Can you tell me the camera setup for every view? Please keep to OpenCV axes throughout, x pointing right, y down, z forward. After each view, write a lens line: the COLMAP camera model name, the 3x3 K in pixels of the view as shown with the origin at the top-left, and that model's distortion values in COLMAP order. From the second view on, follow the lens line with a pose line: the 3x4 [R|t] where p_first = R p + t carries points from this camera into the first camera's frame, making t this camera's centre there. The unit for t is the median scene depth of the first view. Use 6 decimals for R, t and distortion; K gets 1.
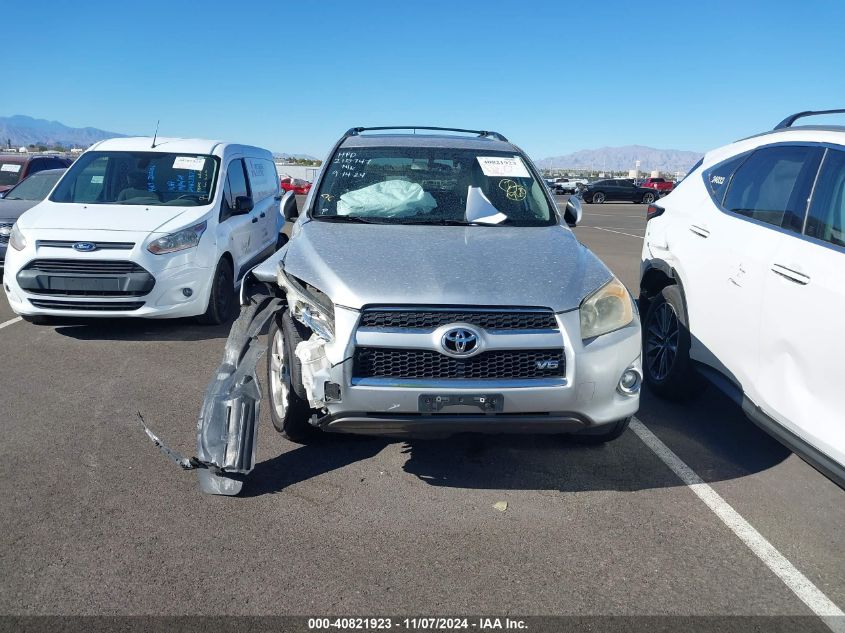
lens RADIAL K [[650.1, 0, 422.5], [0, 650.1, 316.5], [0, 0, 1]] dist [0.046749, -0.058180]
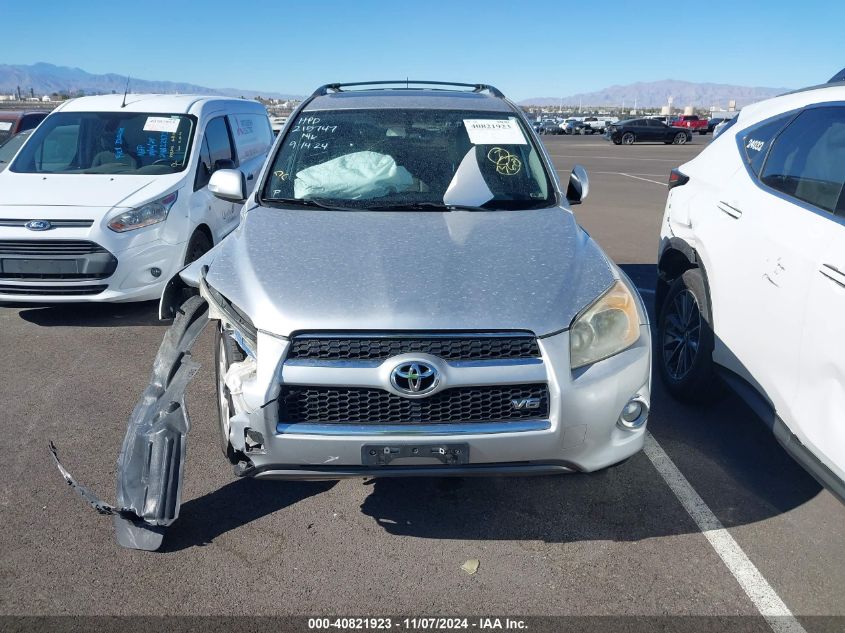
lens RADIAL K [[635.7, 0, 422.5], [0, 635.7, 316.5], [0, 0, 1]] dist [0.013025, 0.001391]
pose [[0.998804, -0.003796, -0.048745, 0.077173], [0.008448, 0.995385, 0.095586, -0.079378], [0.048157, -0.095883, 0.994227, 0.173602]]
